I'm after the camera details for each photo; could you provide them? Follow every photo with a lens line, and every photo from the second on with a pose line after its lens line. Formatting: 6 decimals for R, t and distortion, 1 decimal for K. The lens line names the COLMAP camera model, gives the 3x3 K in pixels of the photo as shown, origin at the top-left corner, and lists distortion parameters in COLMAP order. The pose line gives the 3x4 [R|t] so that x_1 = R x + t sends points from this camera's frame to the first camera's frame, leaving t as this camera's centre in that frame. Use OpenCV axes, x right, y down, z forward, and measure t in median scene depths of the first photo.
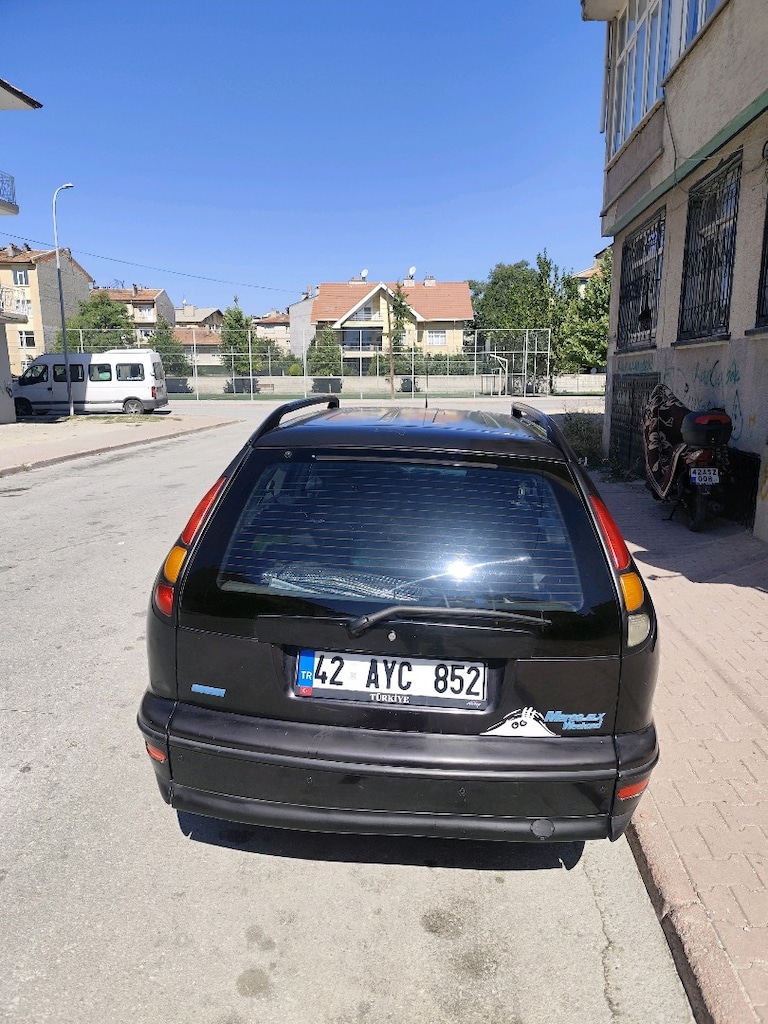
lens RADIAL K [[699.5, 0, 386.2], [0, 699.5, 513.8], [0, 0, 1]] dist [0.023053, -0.032491]
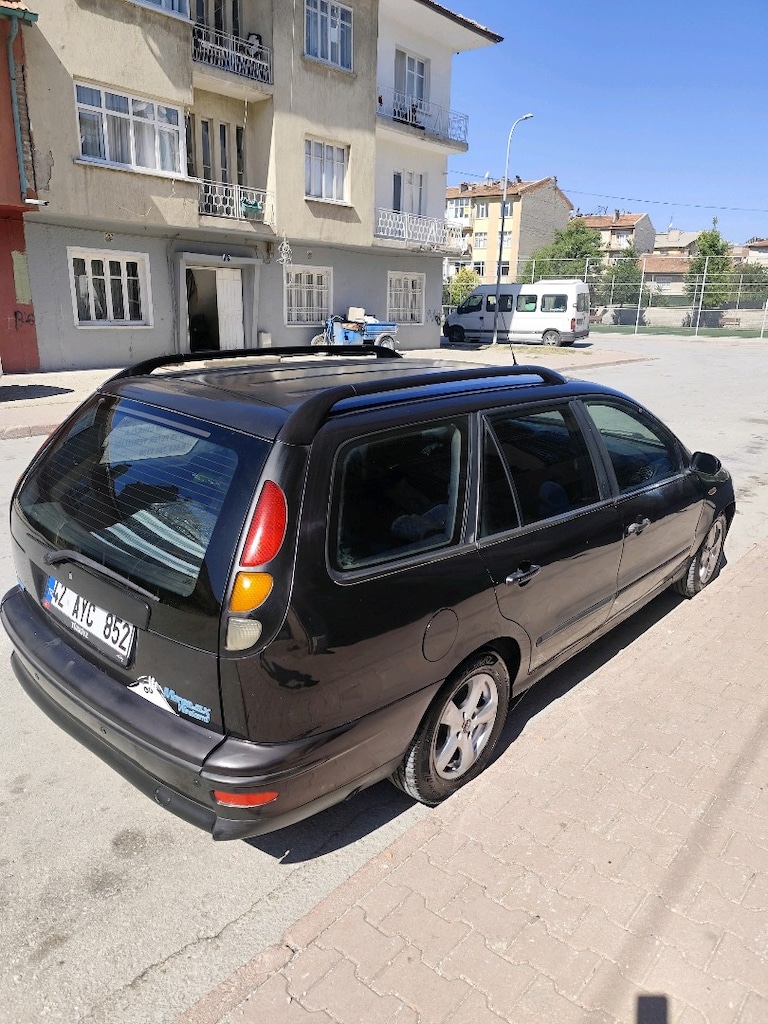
lens RADIAL K [[699.5, 0, 386.2], [0, 699.5, 513.8], [0, 0, 1]] dist [0.023053, -0.032491]
pose [[0.804955, 0.188393, -0.562633, 0.952609], [-0.134528, 0.981507, 0.136181, -0.130402], [0.577884, -0.033930, 0.815413, 0.363333]]
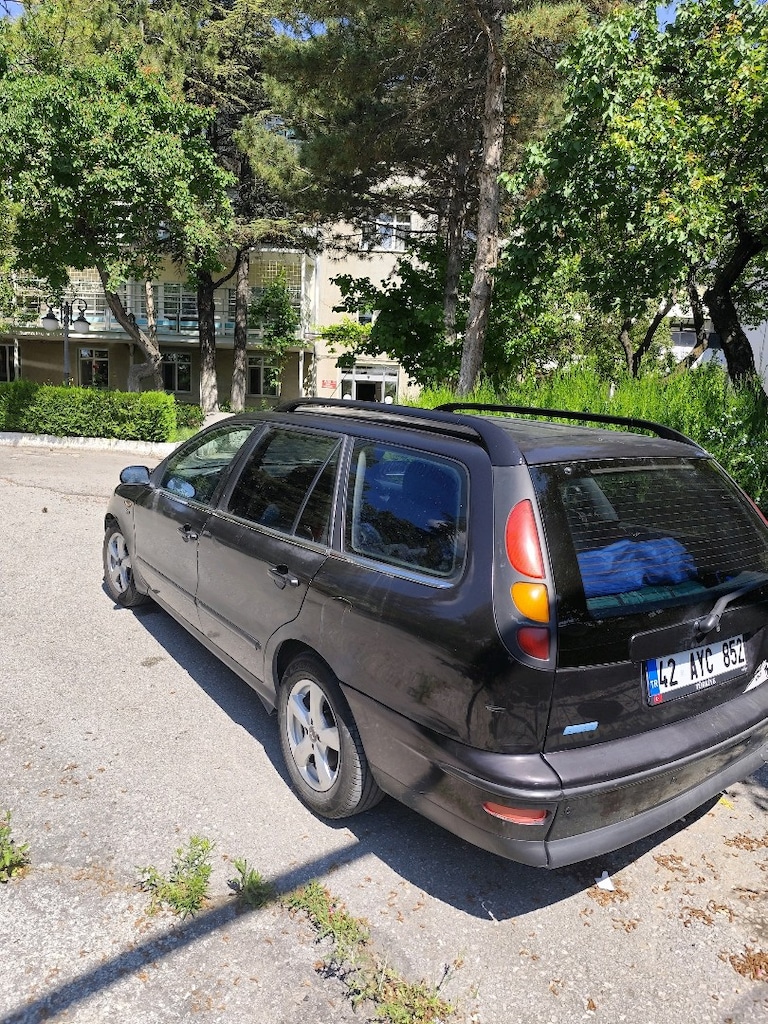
lens RADIAL K [[696.2, 0, 386.8], [0, 696.2, 505.9], [0, 0, 1]] dist [-0.001962, -0.003405]
pose [[0.770808, -0.103206, 0.628652, -1.010151], [0.092230, 0.994473, 0.050178, -0.114665], [-0.630356, 0.019303, 0.776066, 0.439704]]
